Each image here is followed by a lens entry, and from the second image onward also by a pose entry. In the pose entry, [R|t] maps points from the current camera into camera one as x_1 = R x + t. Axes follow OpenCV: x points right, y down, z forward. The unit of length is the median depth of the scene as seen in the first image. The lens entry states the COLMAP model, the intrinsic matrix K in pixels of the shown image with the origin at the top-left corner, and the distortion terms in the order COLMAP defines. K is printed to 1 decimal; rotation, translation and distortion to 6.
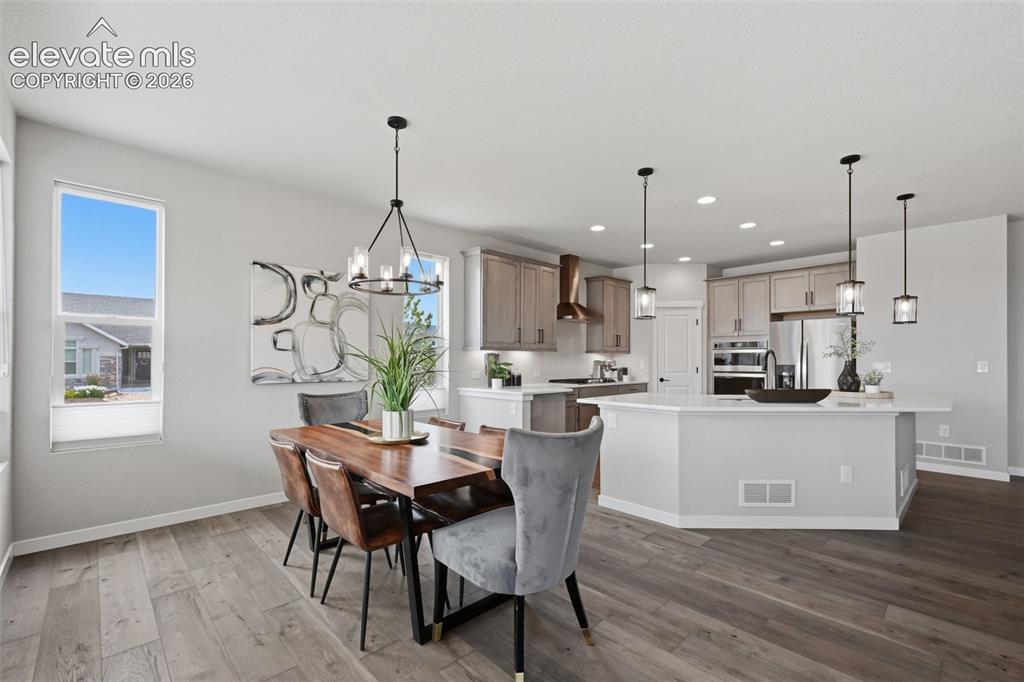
lens RADIAL K [[443.8, 0, 514.2], [0, 443.8, 359.7], [0, 0, 1]] dist [0.000948, 0.000078]
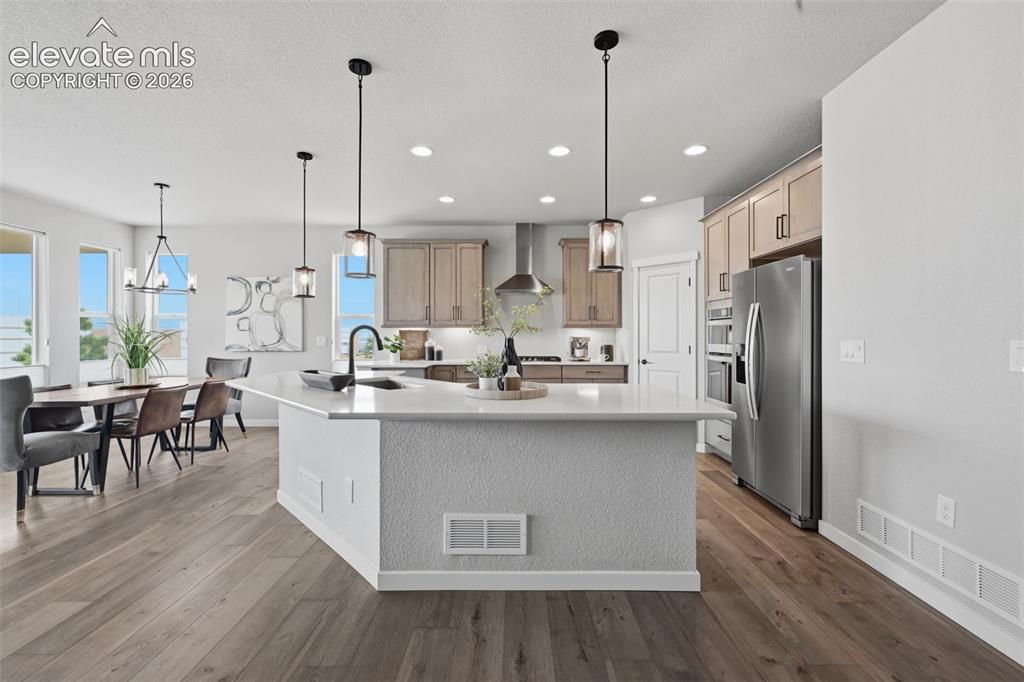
lens RADIAL K [[425.3, 0, 515.2], [0, 425.3, 337.0], [0, 0, 1]] dist [-0.000586, 0.000128]
pose [[0.719179, 0.001087, -0.694824, 1.218778], [0.002699, 0.999987, 0.004358, -0.001896], [0.694820, -0.005010, 0.719166, 0.570326]]
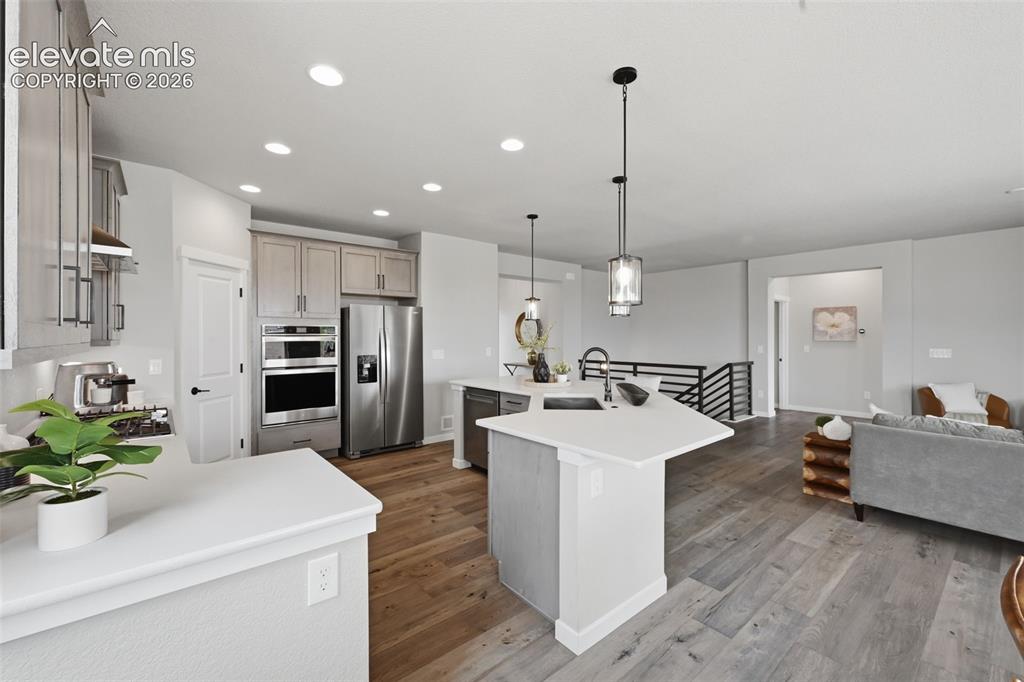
lens RADIAL K [[425.3, 0, 515.2], [0, 425.3, 337.0], [0, 0, 1]] dist [-0.000586, 0.000128]
pose [[0.065238, -0.004757, 0.997858, -0.298867], [-0.001415, 0.999987, 0.004859, -0.044206], [-0.997869, -0.001729, 0.065230, 1.017356]]
